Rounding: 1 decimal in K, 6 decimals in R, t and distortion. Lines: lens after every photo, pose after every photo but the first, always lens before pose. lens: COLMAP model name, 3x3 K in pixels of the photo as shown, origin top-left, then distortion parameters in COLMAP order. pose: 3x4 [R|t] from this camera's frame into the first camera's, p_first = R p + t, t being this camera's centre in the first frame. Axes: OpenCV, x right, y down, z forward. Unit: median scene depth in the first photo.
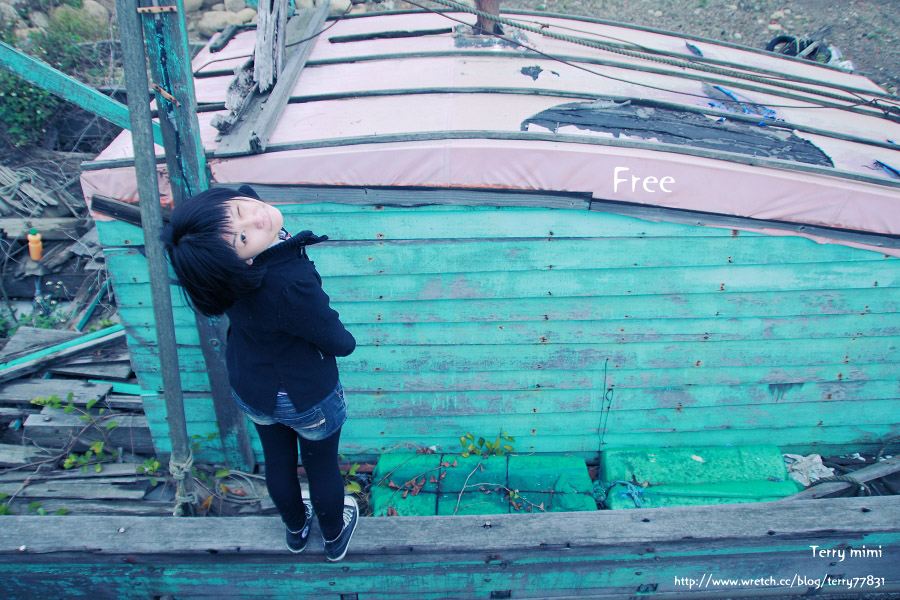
lens RADIAL K [[697.4, 0, 450.0], [0, 697.4, 300.0], [0, 0, 1]] dist [-0.099839, 0.078975]
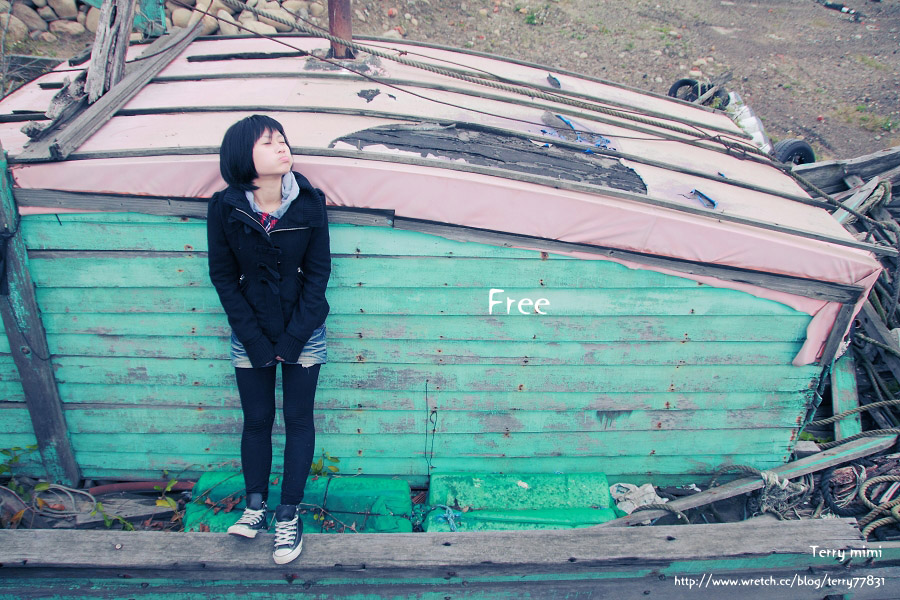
lens RADIAL K [[697.4, 0, 450.0], [0, 697.4, 300.0], [0, 0, 1]] dist [-0.099839, 0.078975]
pose [[0.998600, 0.031372, 0.042600, 0.217112], [-0.029071, 0.998140, -0.053591, 0.023406], [-0.044202, 0.052278, 0.997654, -0.003245]]
